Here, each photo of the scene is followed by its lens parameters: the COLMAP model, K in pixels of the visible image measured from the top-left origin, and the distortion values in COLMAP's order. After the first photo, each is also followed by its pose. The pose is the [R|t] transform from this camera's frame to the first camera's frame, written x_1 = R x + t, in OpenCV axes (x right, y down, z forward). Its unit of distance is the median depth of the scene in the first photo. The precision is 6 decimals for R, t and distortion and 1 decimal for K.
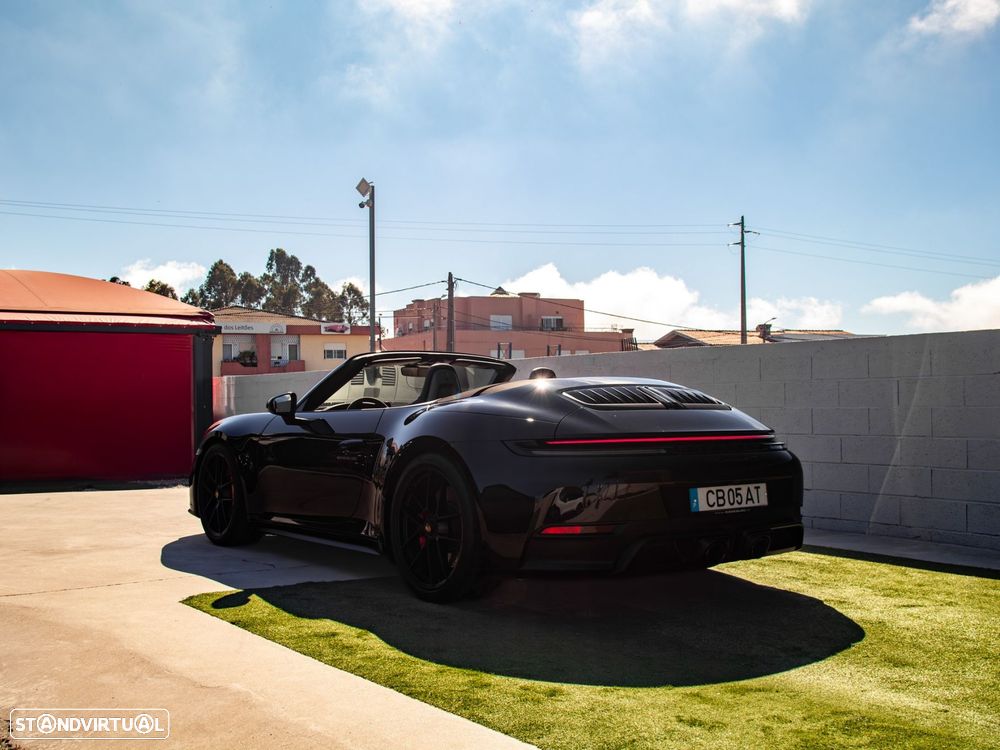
lens RADIAL K [[1105.8, 0, 500.0], [0, 1105.8, 375.0], [0, 0, 1]] dist [-0.016508, -0.017695]
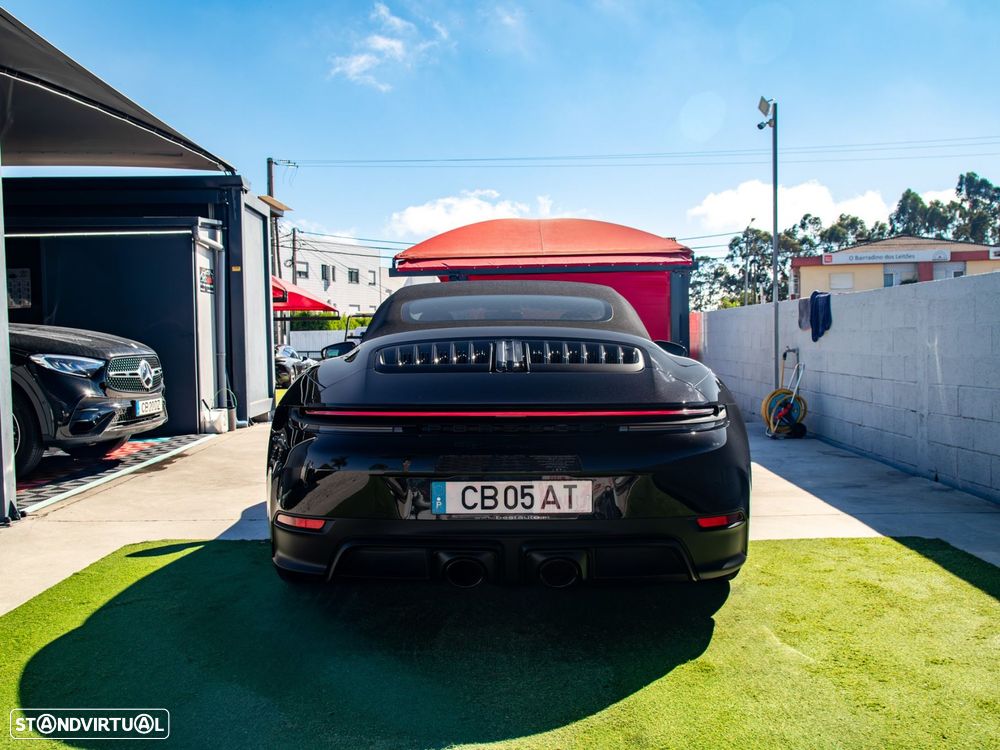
lens RADIAL K [[1034.9, 0, 500.0], [0, 1034.9, 375.0], [0, 0, 1]] dist [-0.045393, 0.016334]
pose [[0.792981, 0.021601, -0.608863, 0.188782], [0.020409, 0.997869, 0.061982, -0.003301], [0.608904, -0.061577, 0.790850, 0.145021]]
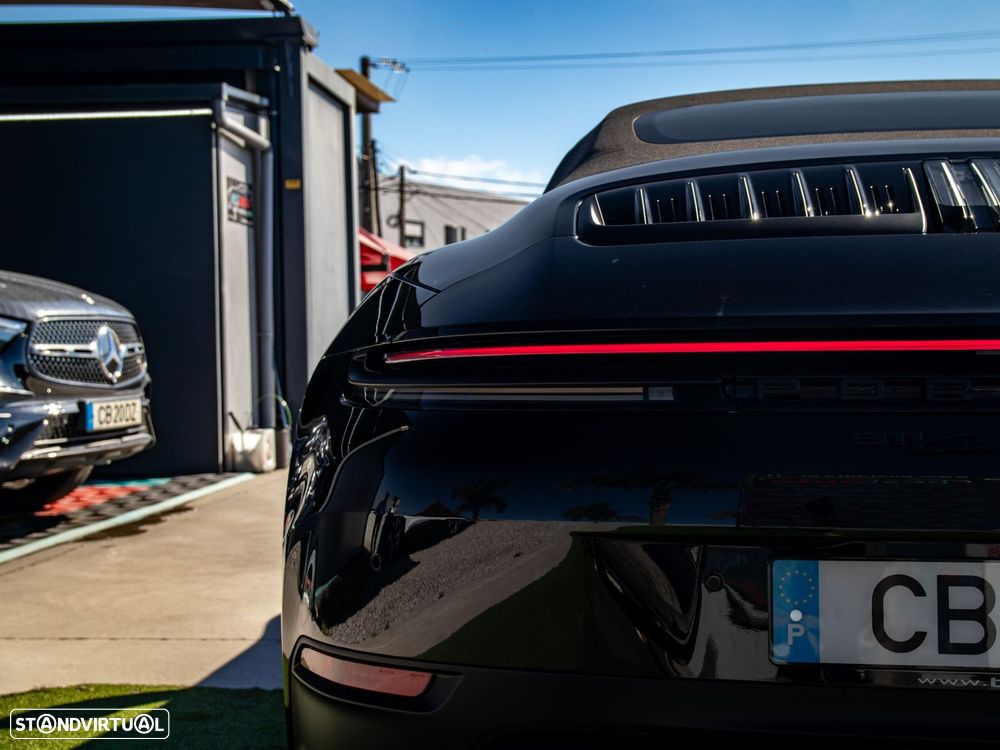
lens RADIAL K [[1593.8, 0, 500.0], [0, 1593.8, 375.0], [0, 0, 1]] dist [0.066872, 0.095651]
pose [[0.702959, 0.012531, -0.711120, 0.110674], [0.024223, 0.998843, 0.041545, 0.014719], [0.710818, -0.046430, 0.701842, 0.218183]]
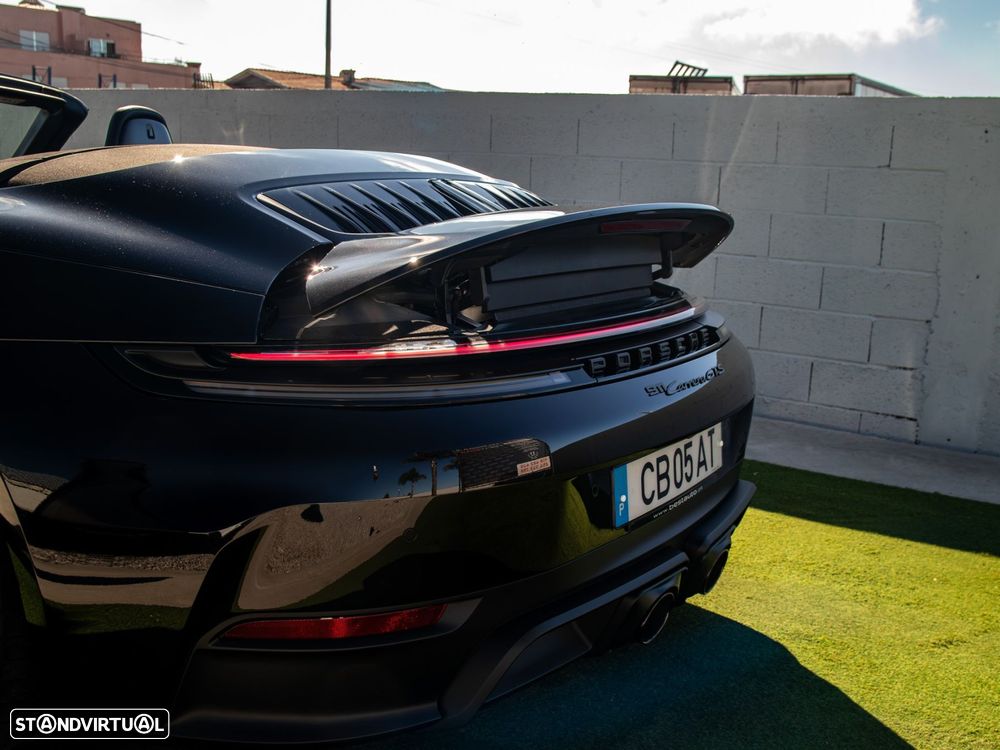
lens RADIAL K [[1146.8, 0, 545.9], [0, 1146.8, 377.0], [0, 0, 1]] dist [0.004775, 0.040966]
pose [[0.916073, -0.026360, 0.400144, -0.002871], [-0.060733, 0.977207, 0.203415, -0.002655], [-0.396386, -0.210645, 0.893592, 0.197530]]
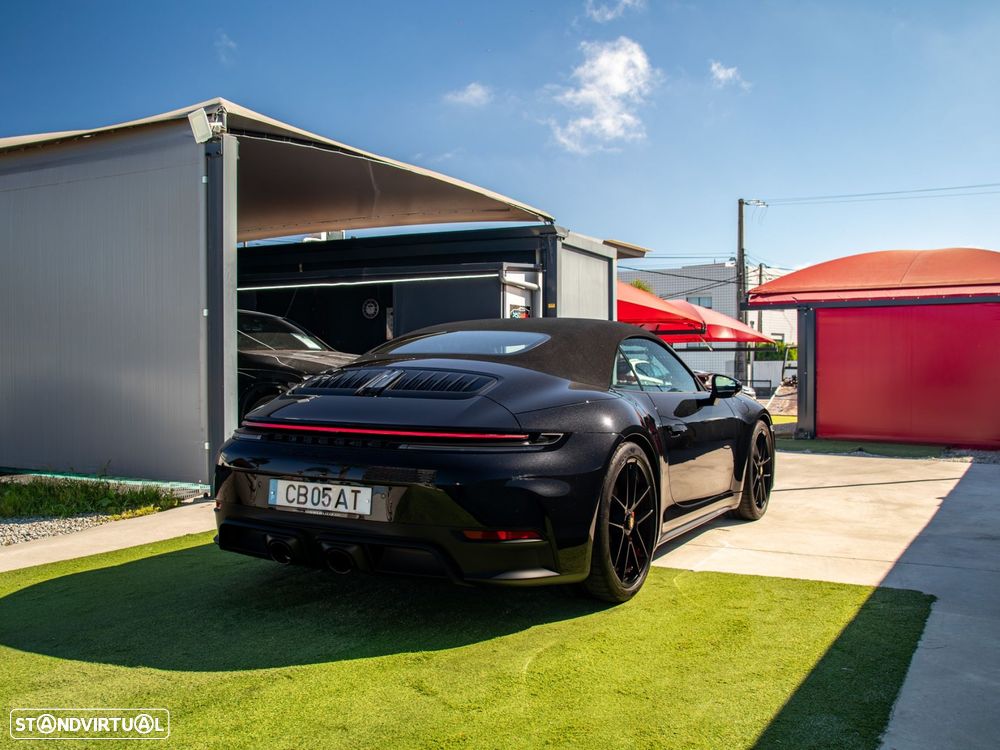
lens RADIAL K [[974.6, 0, 497.0], [0, 974.6, 370.2], [0, 0, 1]] dist [-0.068338, -0.002352]
pose [[0.396640, 0.014058, -0.917867, 0.303439], [0.013414, 0.999687, 0.021108, -0.001685], [0.917876, -0.020684, 0.396327, 0.255331]]
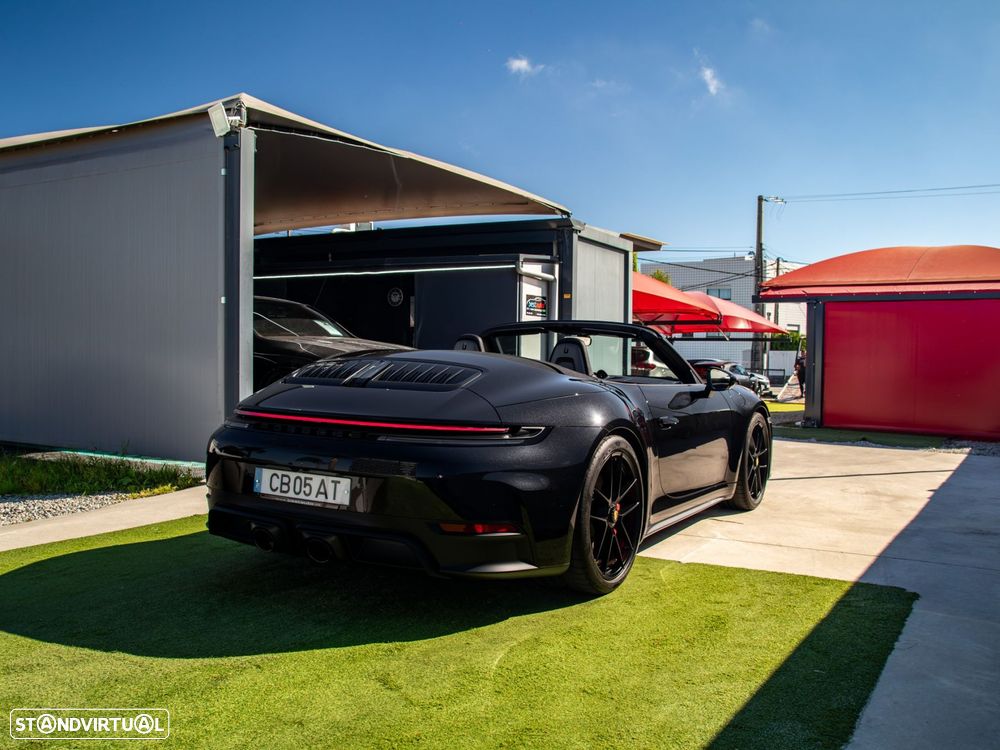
lens RADIAL K [[919.3, 0, 500.0], [0, 919.3, 375.0], [0, 0, 1]] dist [-0.086053, 0.009194]
pose [[0.367646, 0.039414, -0.929130, 0.295746], [0.000565, 0.999092, 0.042605, -0.003389], [0.929966, -0.016188, 0.367290, 0.272303]]
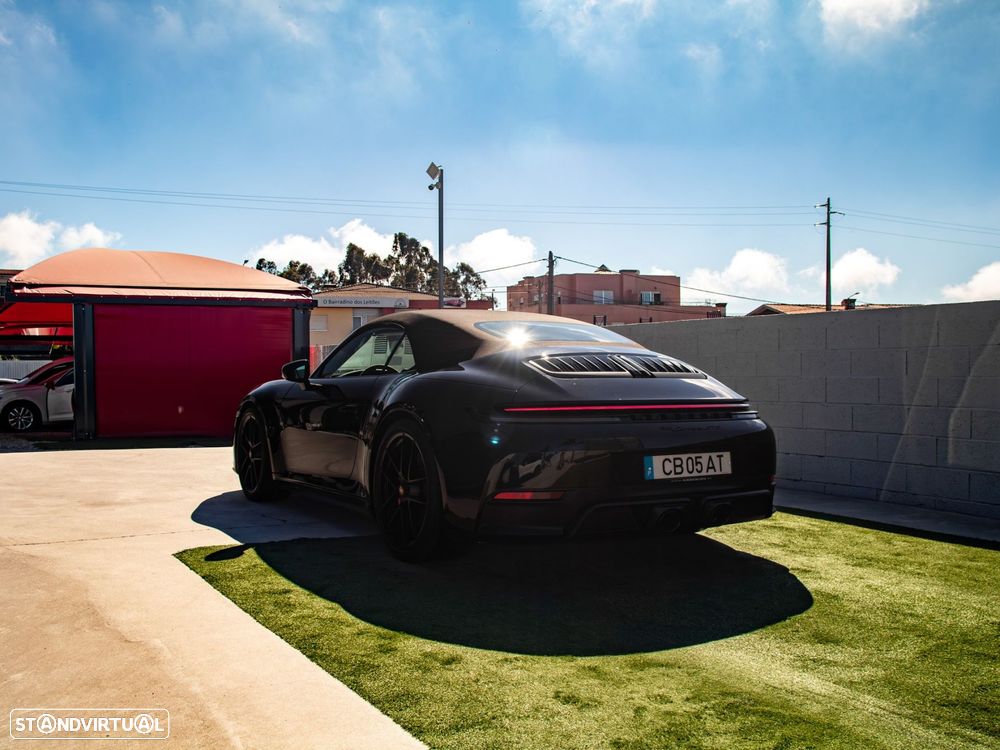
lens RADIAL K [[998.1, 0, 504.8], [0, 998.1, 378.2], [0, 0, 1]] dist [-0.040602, 0.003082]
pose [[0.994779, 0.006102, -0.101873, 0.041232], [-0.002731, 0.999445, 0.033195, 0.000526], [0.102019, -0.032743, 0.994243, 0.026165]]
